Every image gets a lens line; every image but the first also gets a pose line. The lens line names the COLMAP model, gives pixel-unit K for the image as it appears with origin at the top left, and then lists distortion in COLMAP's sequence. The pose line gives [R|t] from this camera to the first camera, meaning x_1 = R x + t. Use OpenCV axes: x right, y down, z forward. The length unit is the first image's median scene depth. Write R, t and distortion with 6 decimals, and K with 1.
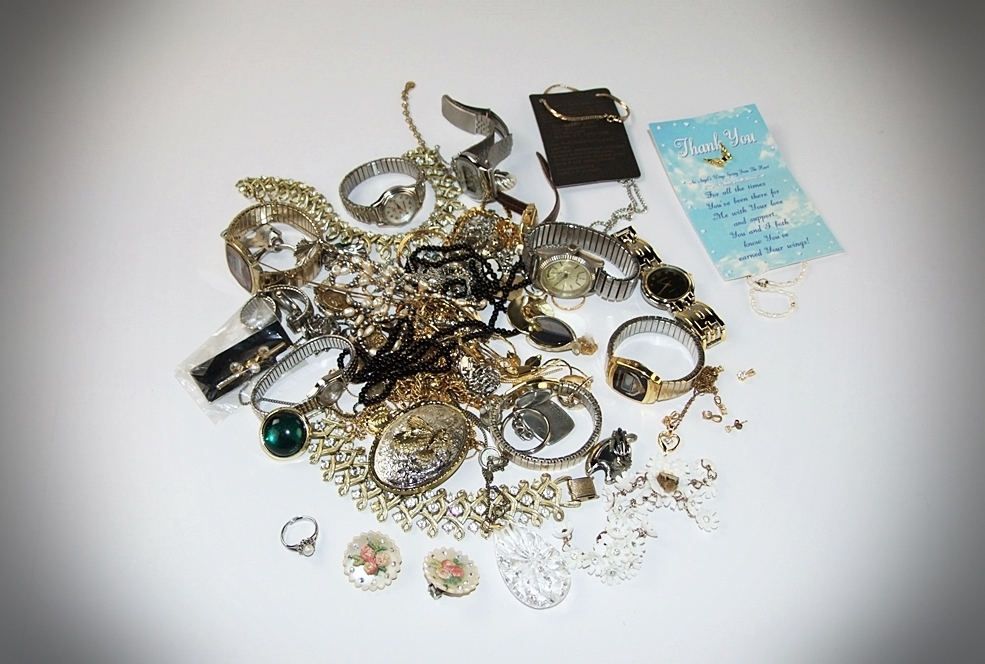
lens RADIAL K [[992.9, 0, 492.5], [0, 992.9, 332.0], [0, 0, 1]] dist [0.015305, 0.000979]
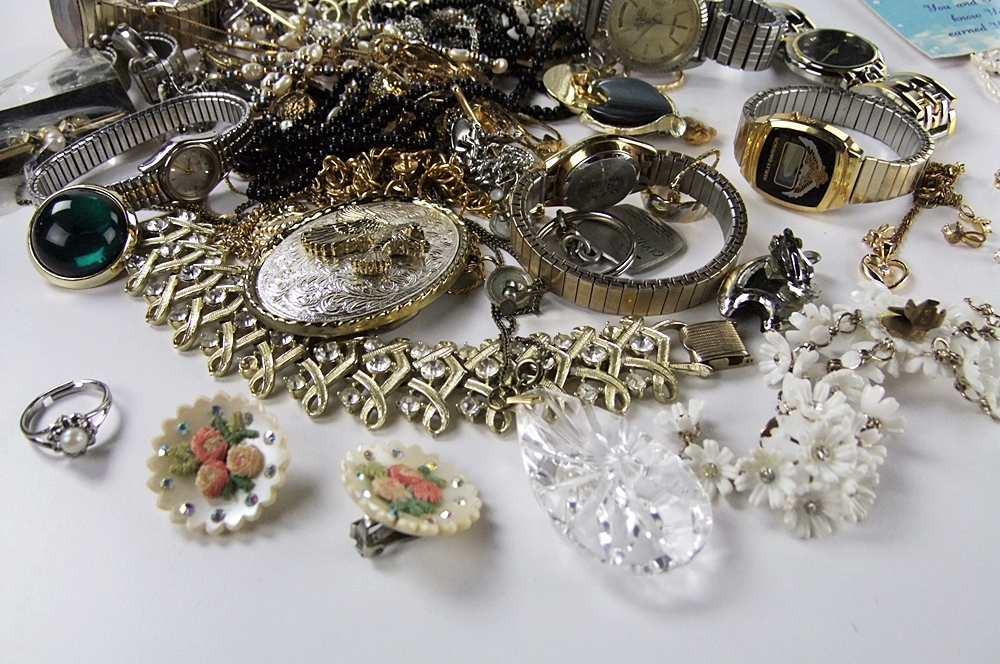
lens RADIAL K [[956.3, 0, 500.0], [0, 956.3, 332.0], [0, 0, 1]] dist [-0.010723, 0.026494]
pose [[0.999423, 0.032952, 0.008284, -0.008824], [-0.031243, 0.987079, -0.157158, 0.193868], [-0.013355, 0.156809, 0.987539, 0.497397]]
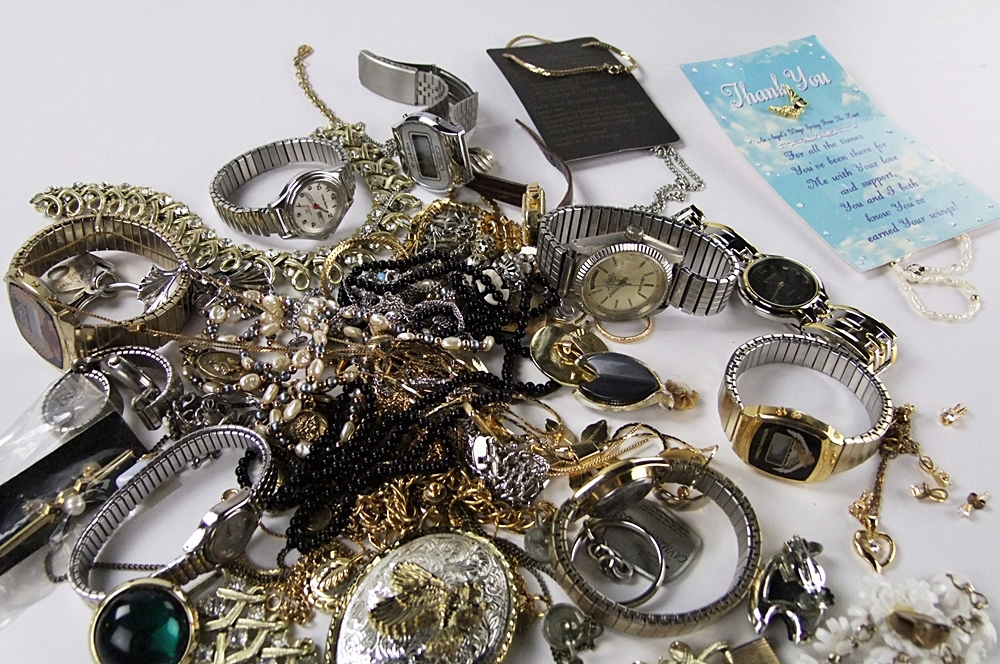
lens RADIAL K [[956.3, 0, 500.0], [0, 956.3, 332.0], [0, 0, 1]] dist [-0.010723, 0.026494]
pose [[0.983443, -0.094208, 0.154807, -0.085690], [0.109884, 0.989295, -0.096023, 0.018327], [-0.144104, 0.111444, 0.983267, 0.448113]]
